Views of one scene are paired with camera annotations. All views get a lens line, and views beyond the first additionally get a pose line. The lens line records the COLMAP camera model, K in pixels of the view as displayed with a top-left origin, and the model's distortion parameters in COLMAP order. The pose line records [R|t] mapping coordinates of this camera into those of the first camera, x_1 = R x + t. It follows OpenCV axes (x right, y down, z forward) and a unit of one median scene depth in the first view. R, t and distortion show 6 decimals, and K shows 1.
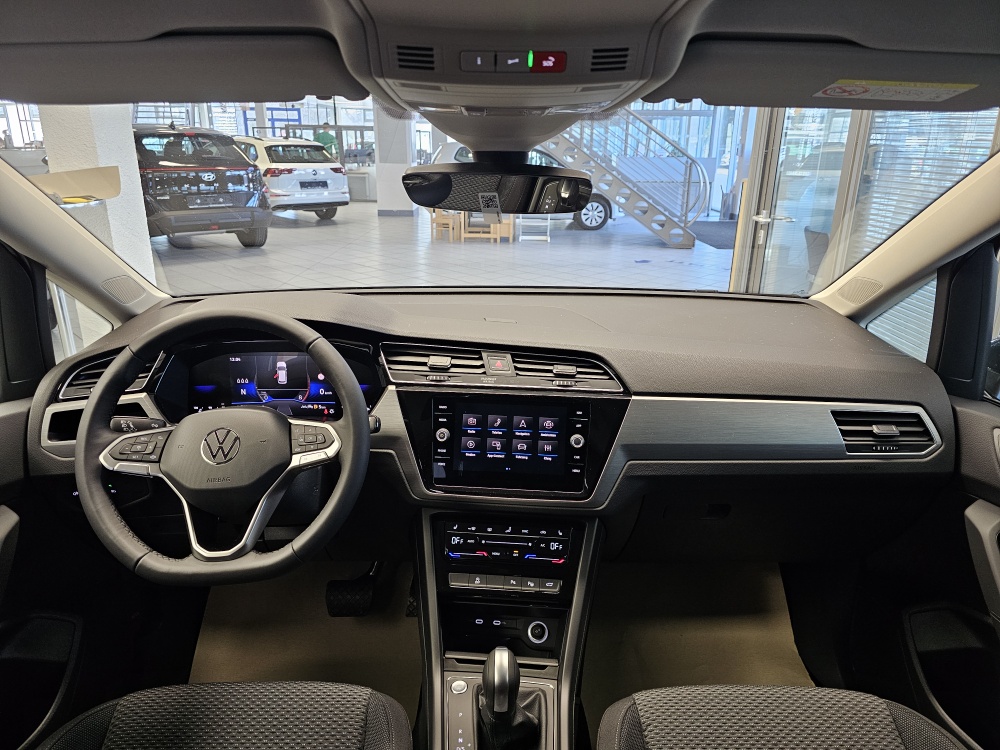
lens RADIAL K [[674.2, 0, 508.7], [0, 674.2, 370.3], [0, 0, 1]] dist [0.074346, -0.083202]
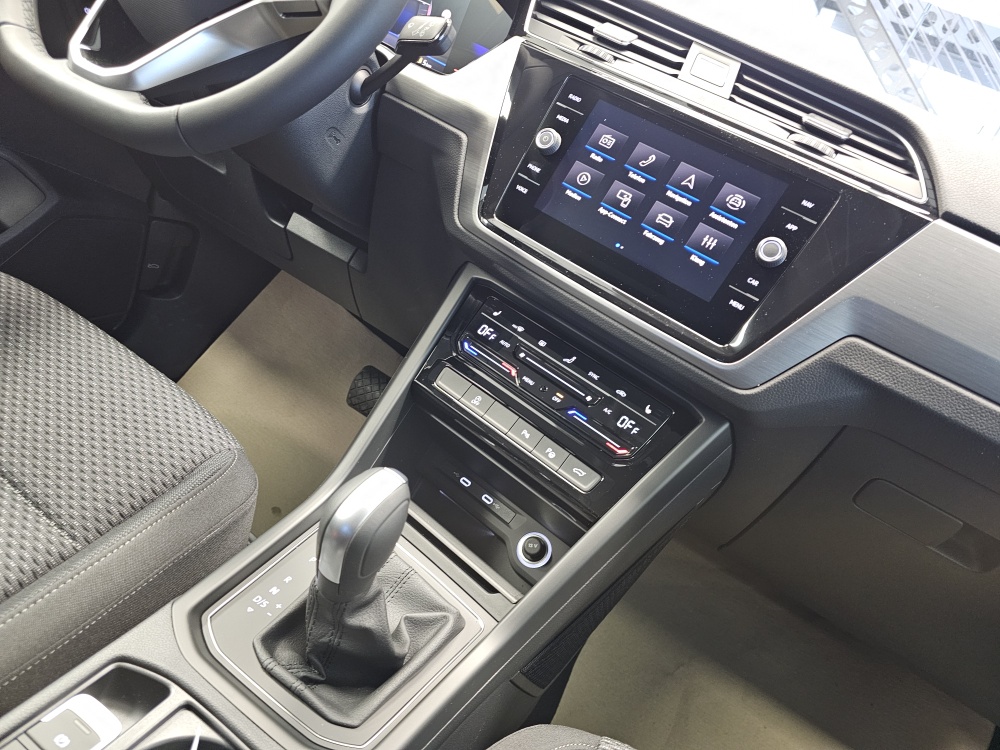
lens RADIAL K [[674.2, 0, 508.7], [0, 674.2, 370.3], [0, 0, 1]] dist [0.074346, -0.083202]
pose [[0.816247, 0.493961, -0.299573, 0.133890], [-0.478286, 0.868659, 0.129130, 0.202442], [0.324012, 0.037880, 0.945294, 0.473777]]
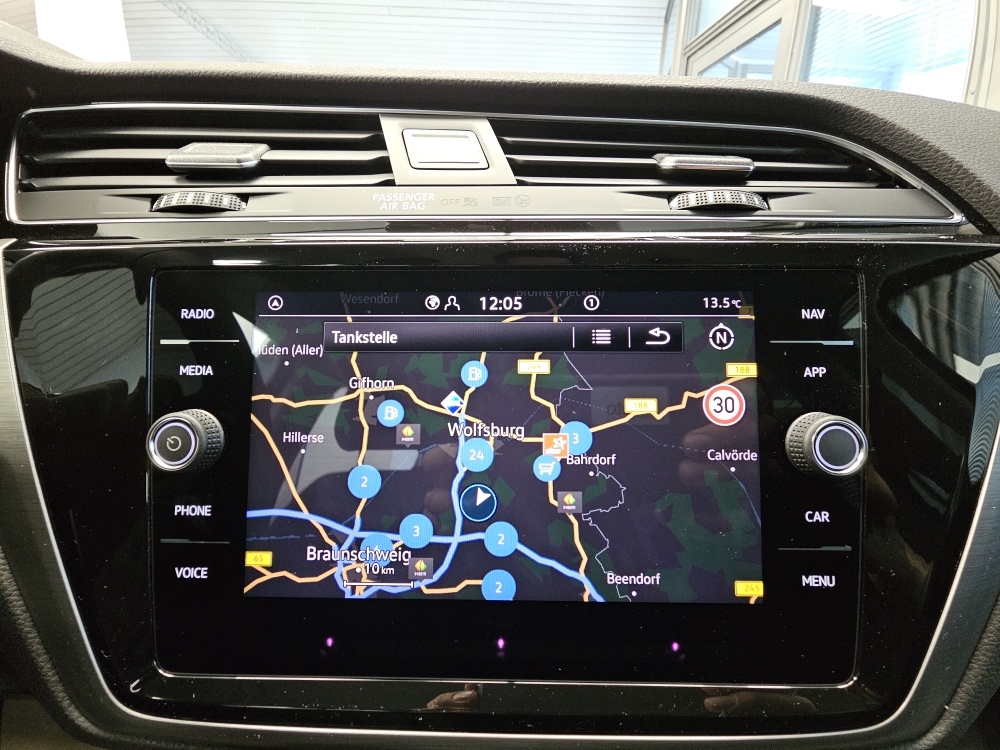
lens RADIAL K [[411.7, 0, 500.0], [0, 411.7, 375.0], [0, 0, 1]] dist [0.000558, -0.000187]
pose [[0.997002, -0.034167, 0.069426, -0.007765], [0.033551, 0.999387, 0.010023, 0.077662], [-0.069726, -0.007664, 0.997537, 0.864167]]
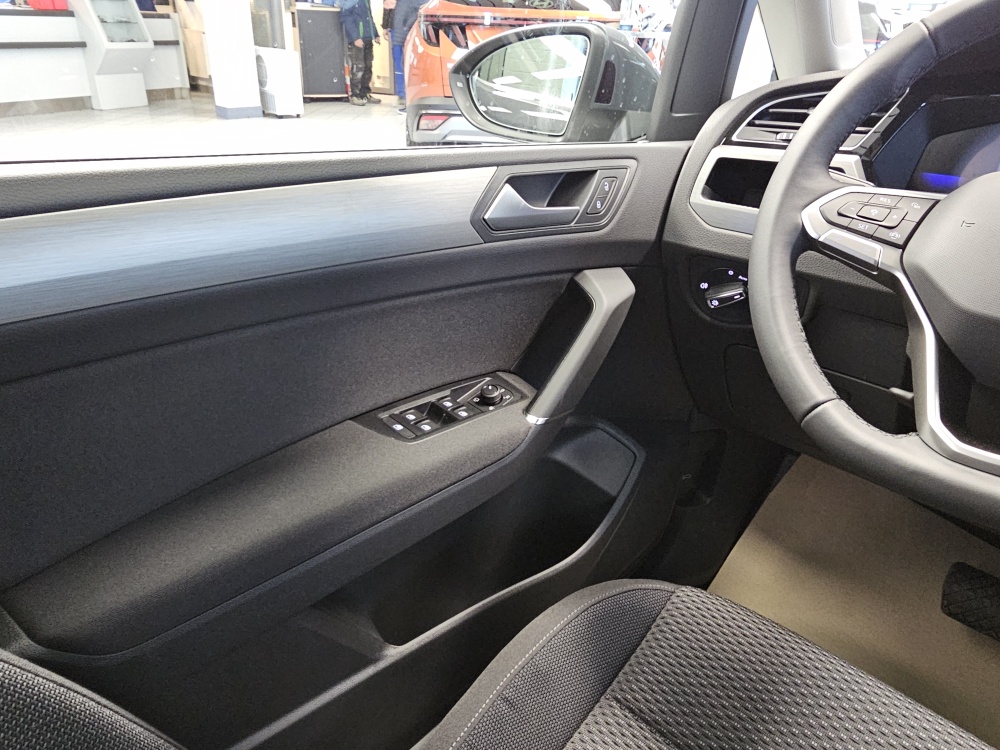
lens RADIAL K [[693.5, 0, 496.5], [0, 693.5, 369.4], [0, 0, 1]] dist [0.003363, 0.002316]
pose [[0.701472, 0.340084, -0.626323, -0.311403], [-0.258561, 0.940370, 0.221022, 0.158202], [0.664141, 0.006902, 0.747575, 0.337602]]
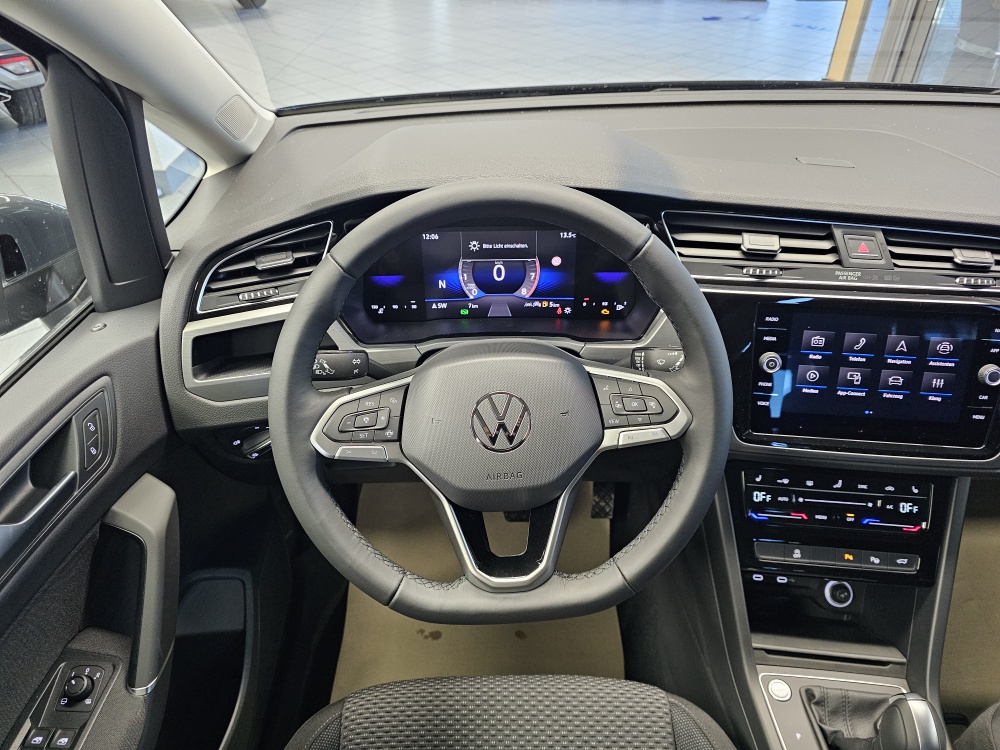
lens RADIAL K [[682.5, 0, 500.8], [0, 682.5, 368.6], [0, 0, 1]] dist [0.043662, -0.049250]
pose [[0.999628, -0.001927, -0.027215, -0.341518], [0.010224, 0.951277, 0.308168, -0.105821], [0.025295, -0.308331, 0.950943, 0.360104]]
